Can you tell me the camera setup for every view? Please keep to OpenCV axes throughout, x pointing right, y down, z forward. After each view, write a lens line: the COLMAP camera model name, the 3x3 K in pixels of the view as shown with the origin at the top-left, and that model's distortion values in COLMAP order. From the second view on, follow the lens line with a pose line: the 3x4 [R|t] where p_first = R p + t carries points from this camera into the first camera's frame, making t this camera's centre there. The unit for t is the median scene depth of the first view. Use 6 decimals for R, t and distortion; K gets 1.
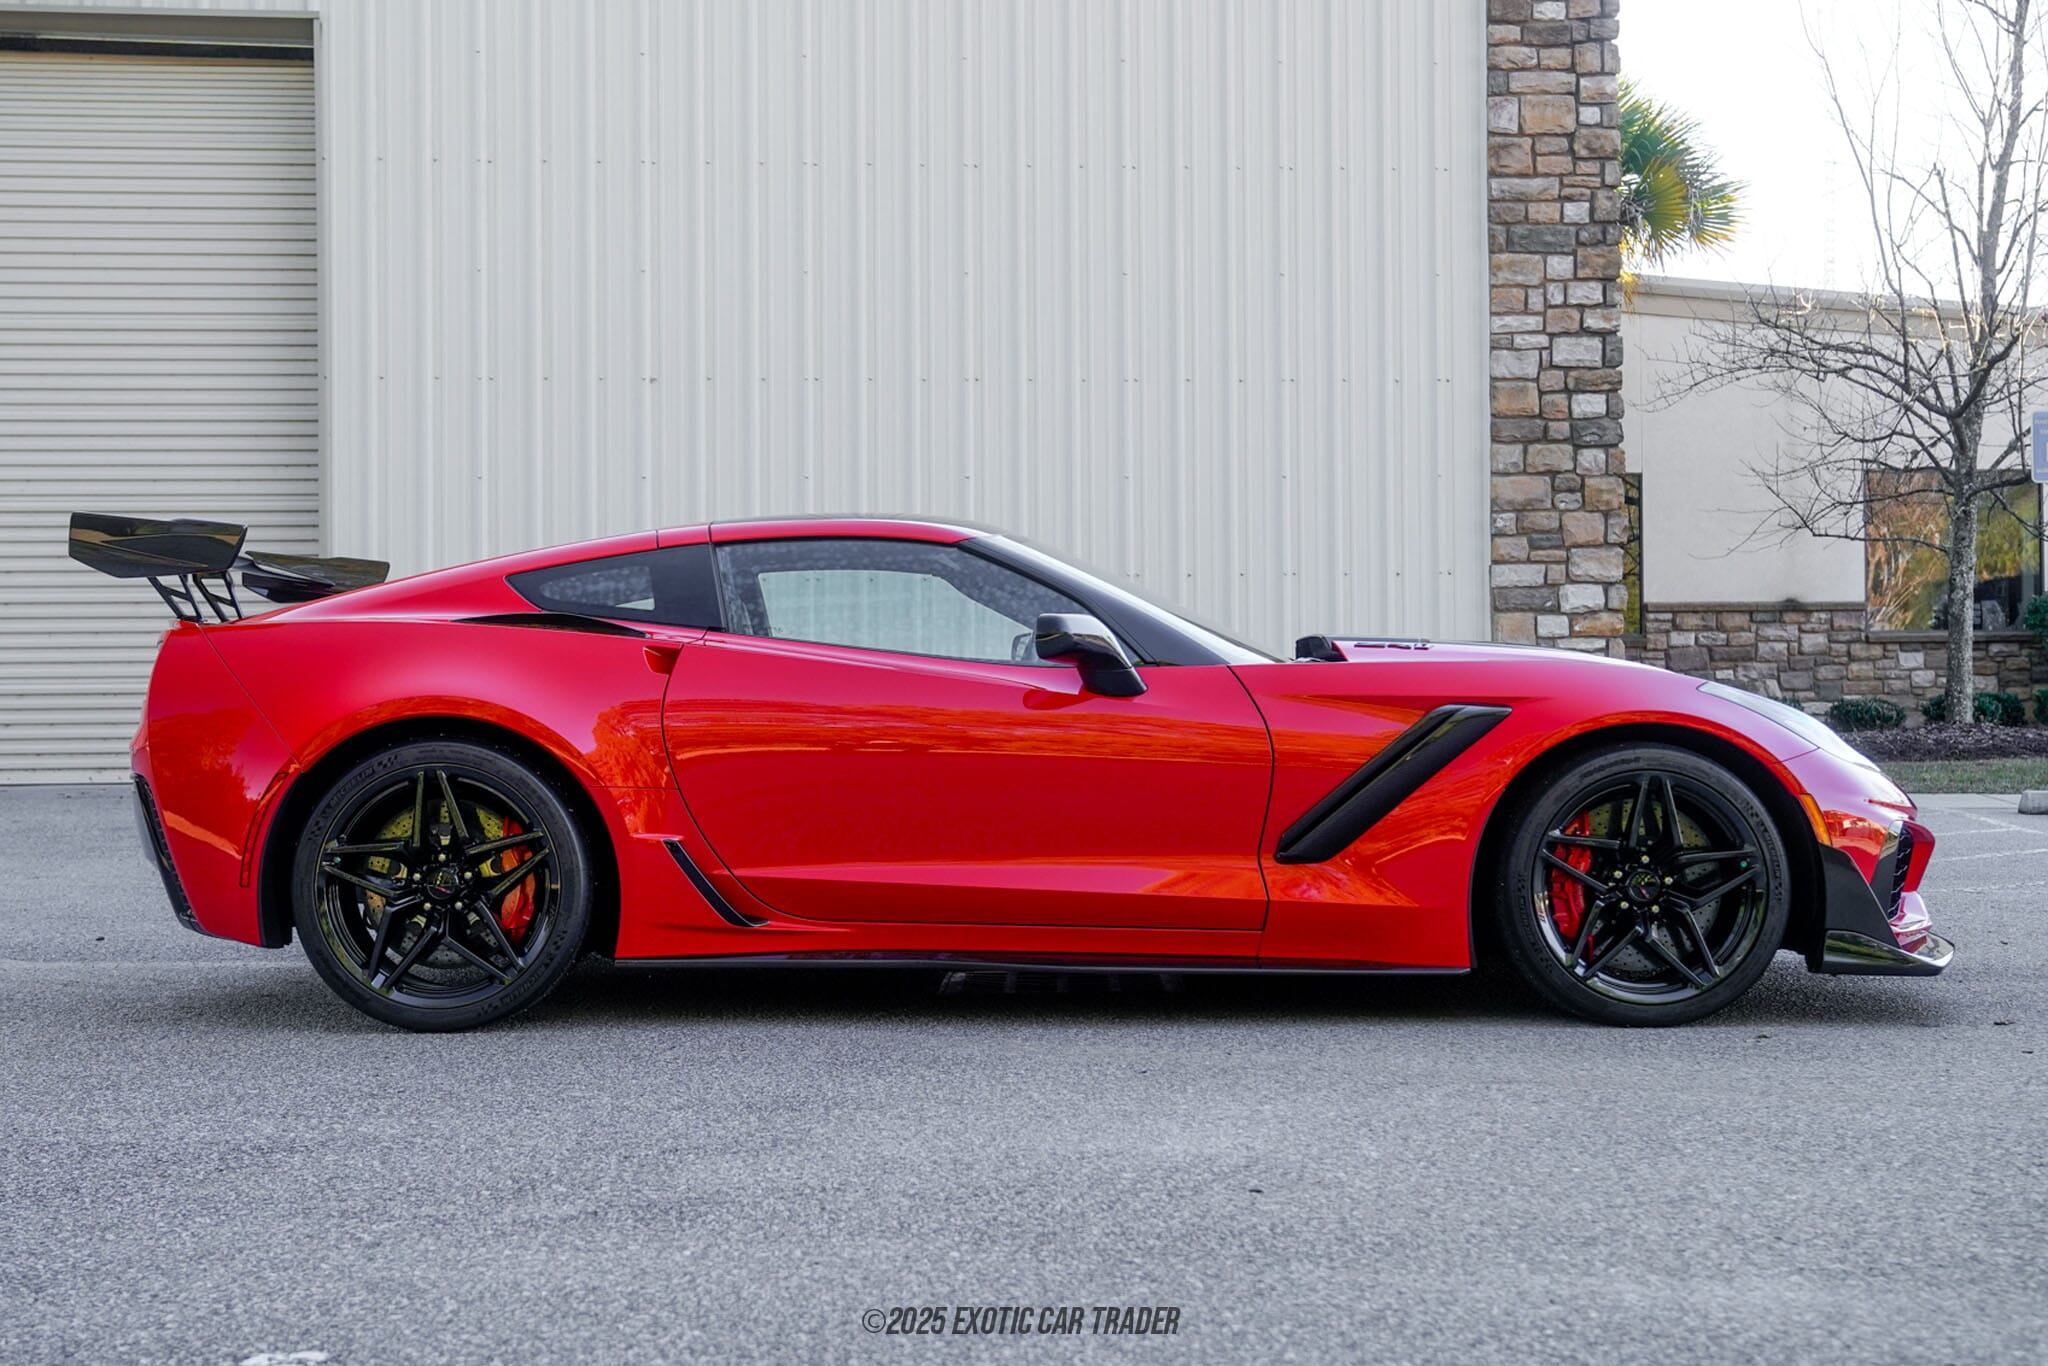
lens RADIAL K [[2515.4, 0, 988.6], [0, 2515.4, 626.0], [0, 0, 1]] dist [0.093125, 0.000000]
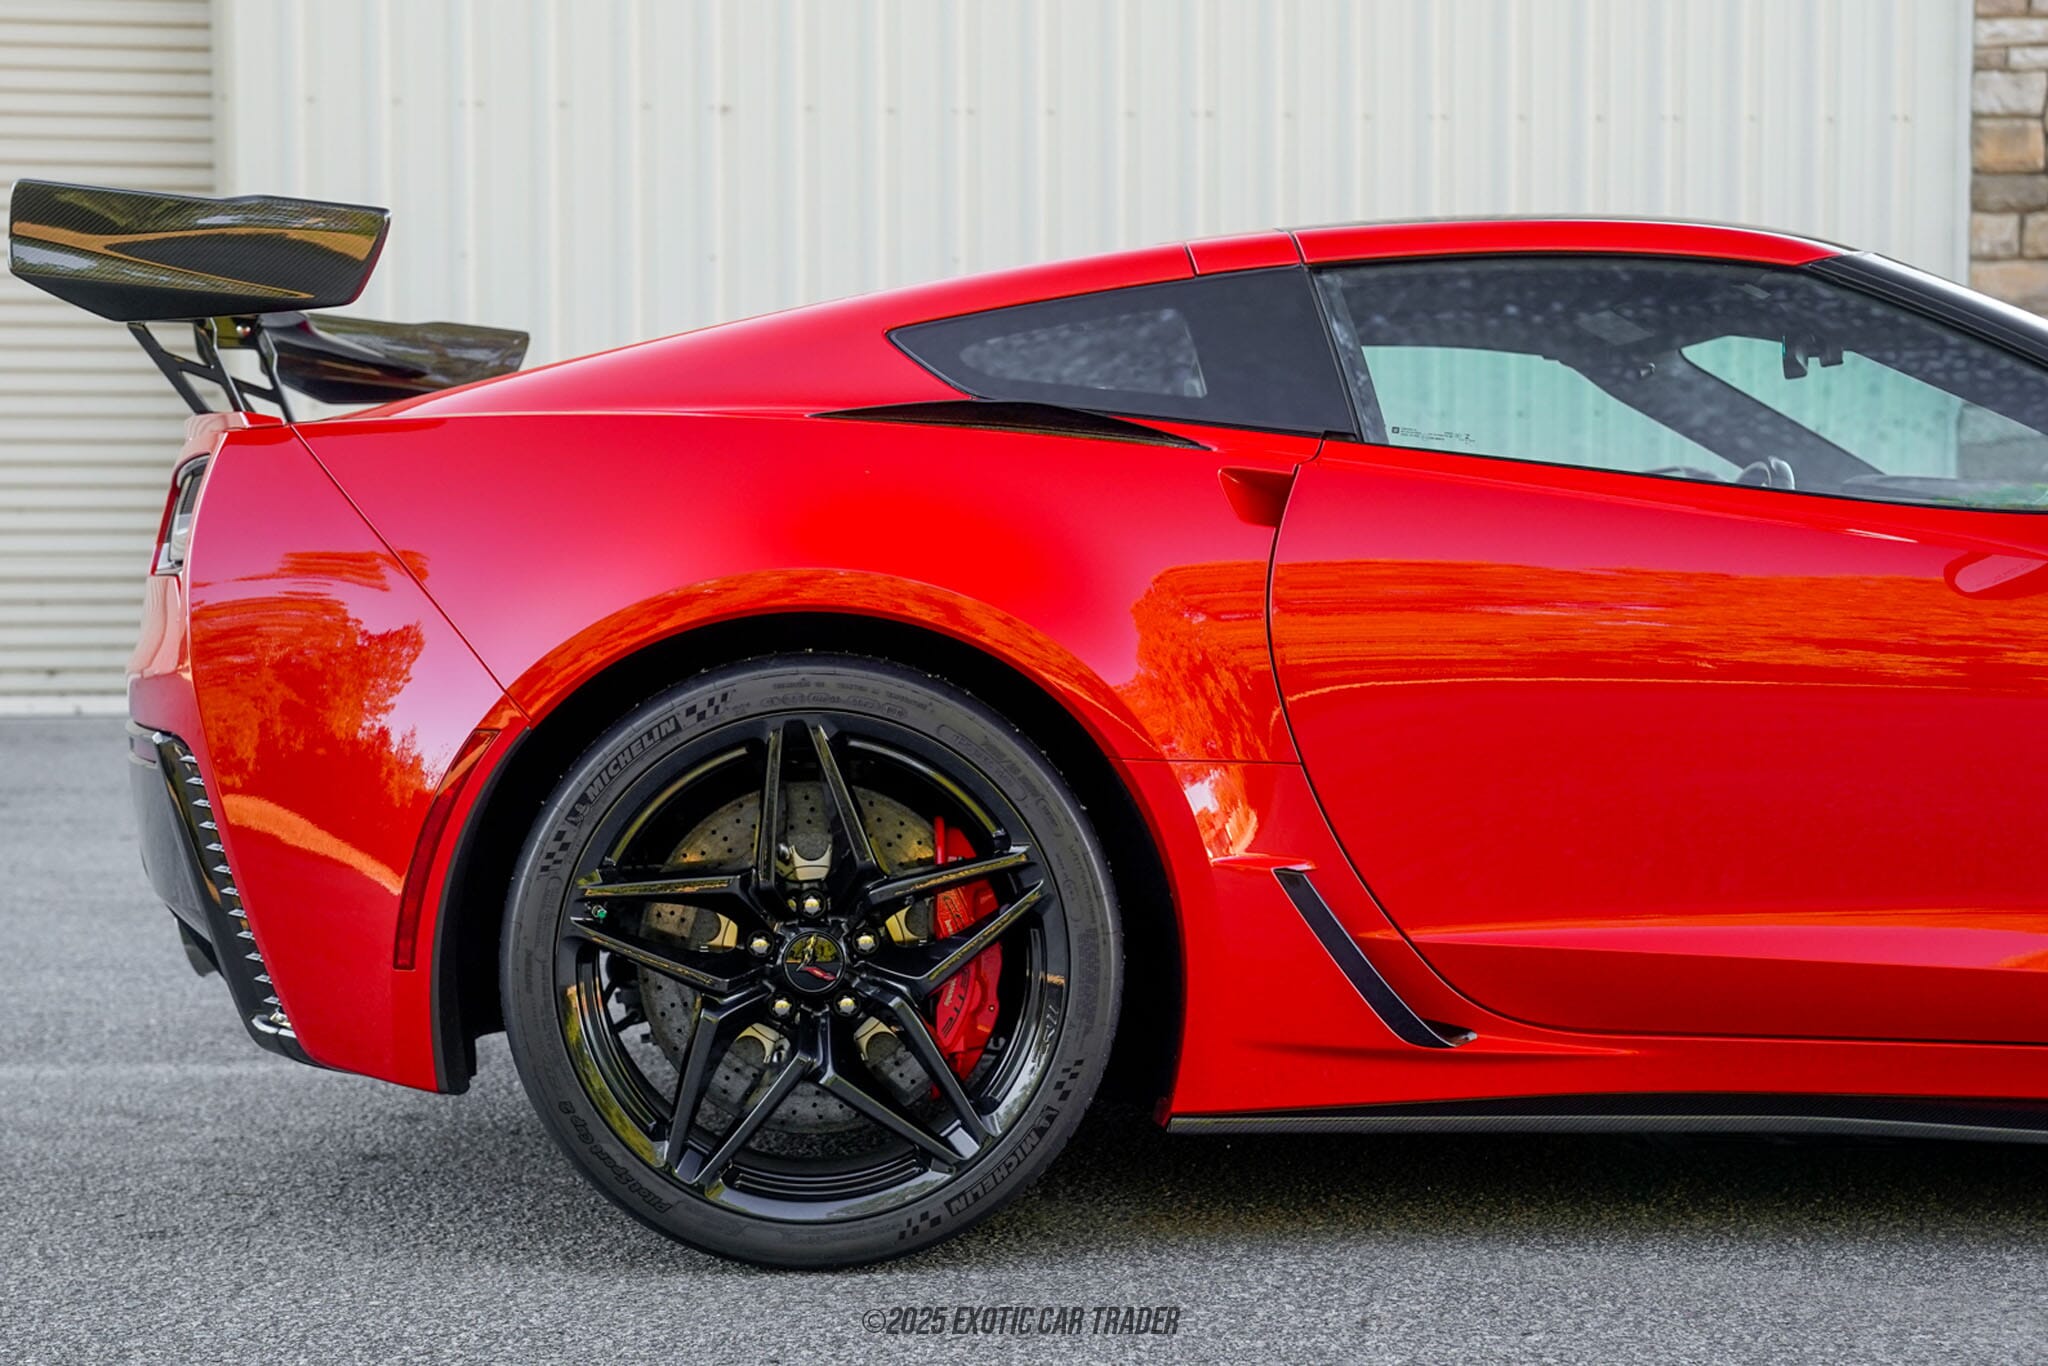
lens RADIAL K [[3043.4, 0, 1030.4], [0, 3043.4, 643.5], [0, 0, 1]] dist [0.169136, 0.000000]
pose [[0.998850, 0.000379, 0.047948, -0.089753], [-0.002404, 0.999107, 0.042172, 0.007660], [-0.047889, -0.042239, 0.997959, 0.186797]]
